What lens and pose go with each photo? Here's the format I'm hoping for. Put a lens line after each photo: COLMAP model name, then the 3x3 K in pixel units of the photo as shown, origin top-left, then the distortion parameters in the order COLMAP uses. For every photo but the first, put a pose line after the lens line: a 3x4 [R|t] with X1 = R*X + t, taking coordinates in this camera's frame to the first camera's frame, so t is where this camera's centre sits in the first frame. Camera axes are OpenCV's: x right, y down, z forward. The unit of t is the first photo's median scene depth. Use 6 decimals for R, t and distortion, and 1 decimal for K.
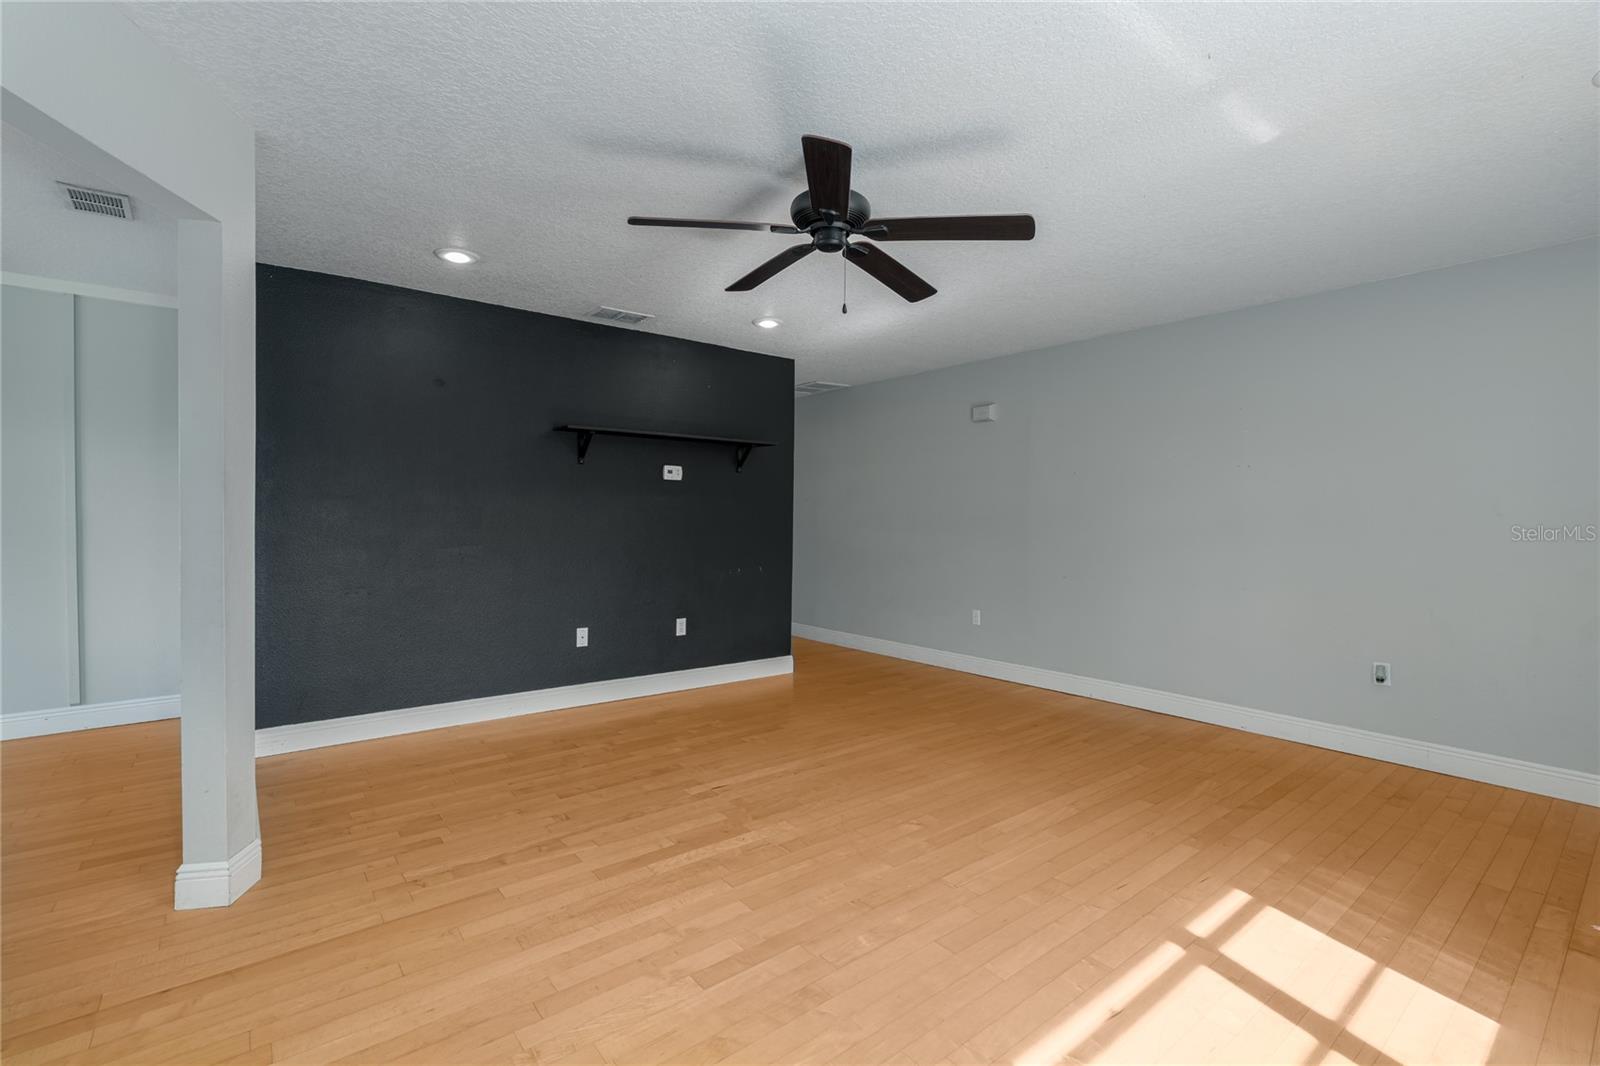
lens RADIAL K [[730.1, 0, 793.8], [0, 730.1, 523.4], [0, 0, 1]] dist [-0.006768, 0.000674]
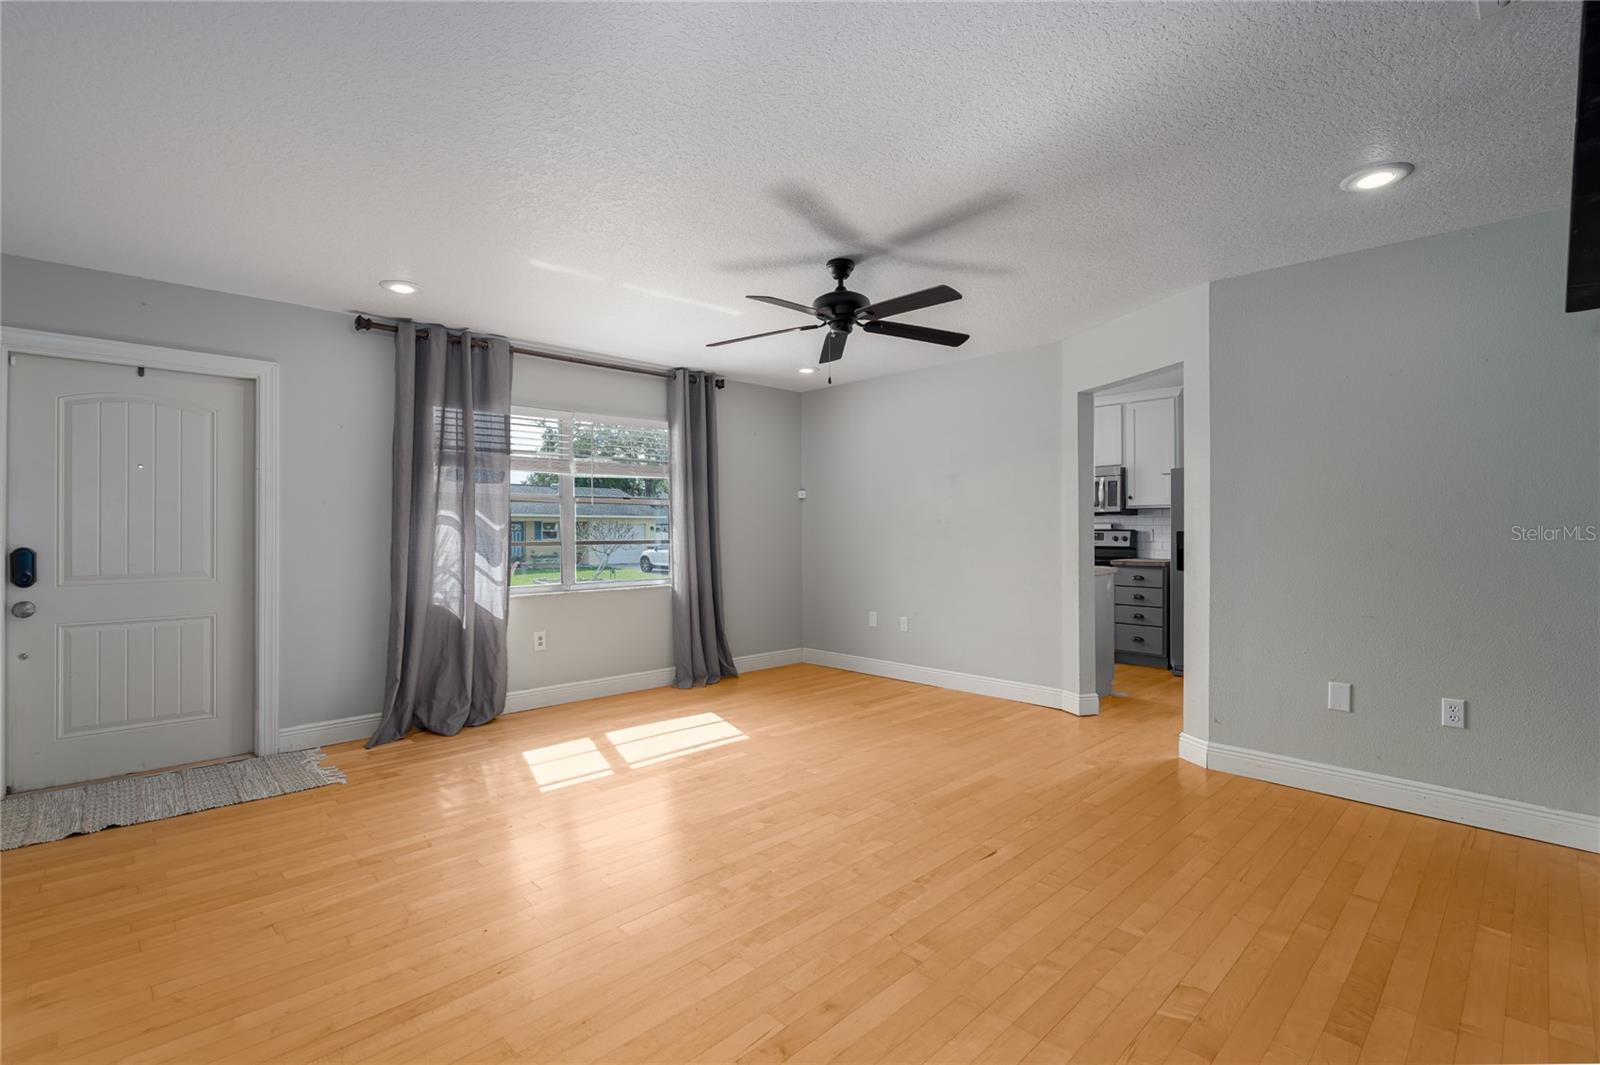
lens RADIAL K [[730.1, 0, 807.5], [0, 730.1, 525.9], [0, 0, 1]] dist [-0.006768, 0.000674]
pose [[-0.995207, -0.010074, -0.097270, 0.120366], [-0.010805, 0.999917, 0.006985, -0.012117], [0.097192, 0.008003, -0.995233, 1.204188]]
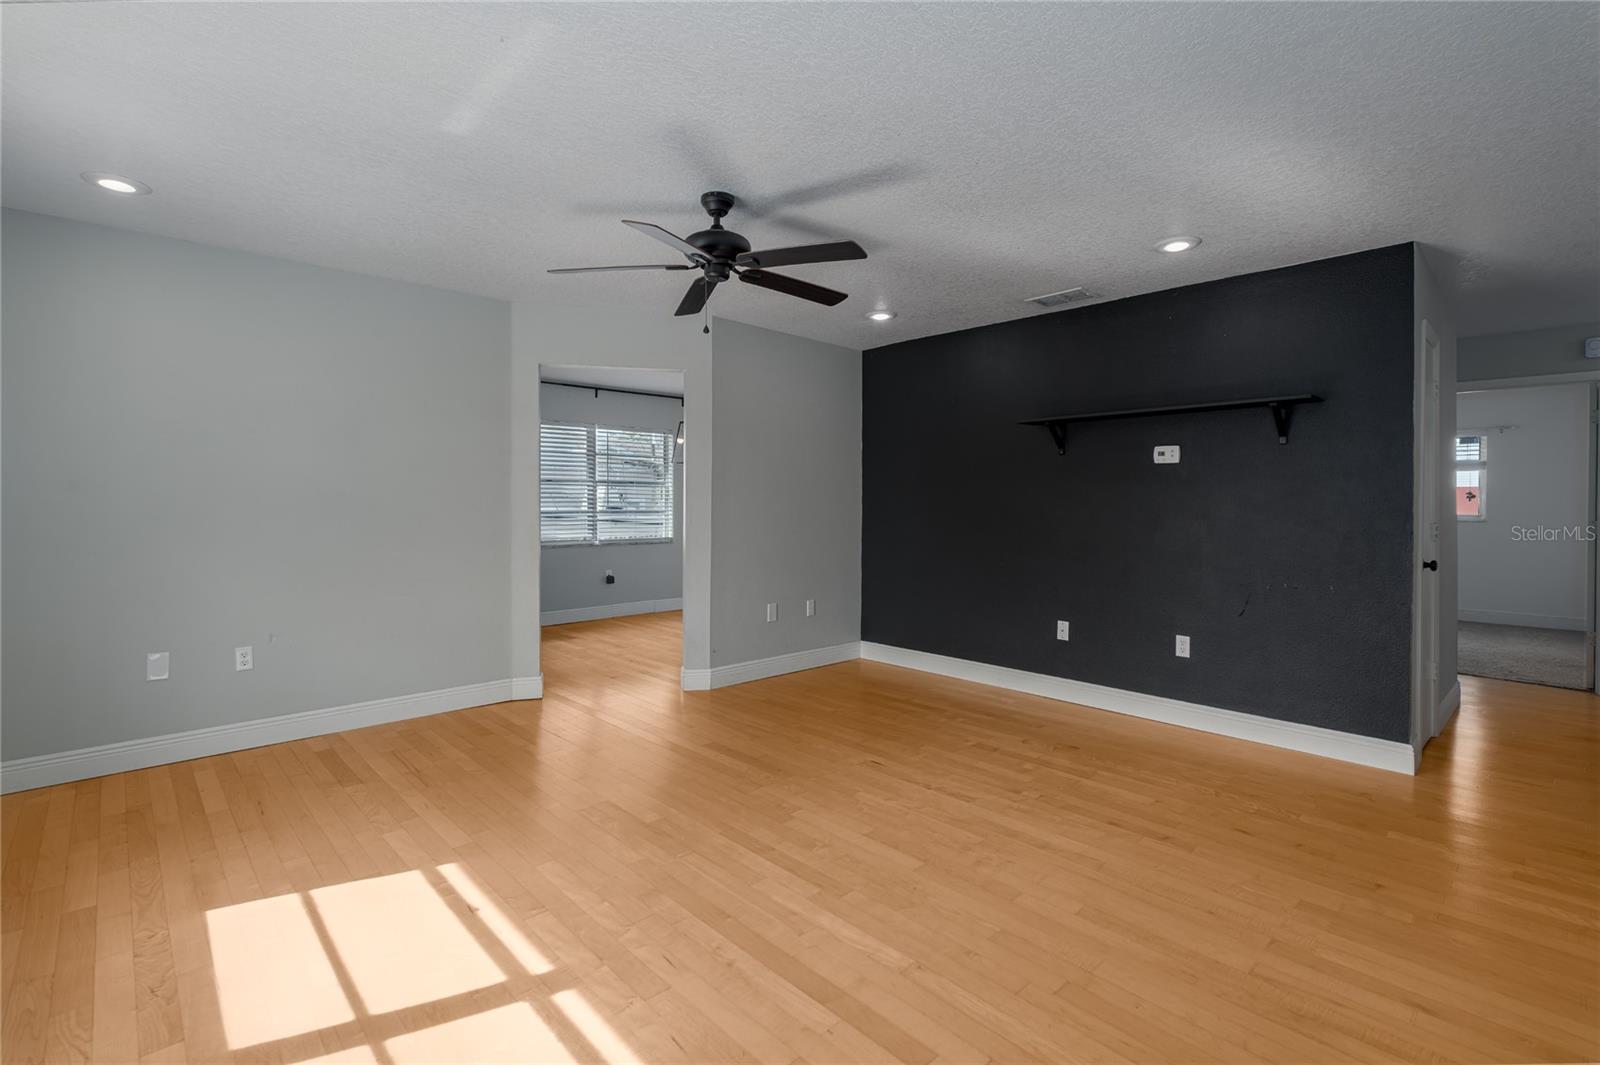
lens RADIAL K [[730.1, 0, 797.1], [0, 730.1, 521.5], [0, 0, 1]] dist [-0.006768, 0.000674]
pose [[0.072843, 0.015415, -0.997224, 0.623099], [-0.010996, 0.999832, 0.014652, -0.001834], [0.997283, 0.009898, 0.073000, 0.532101]]
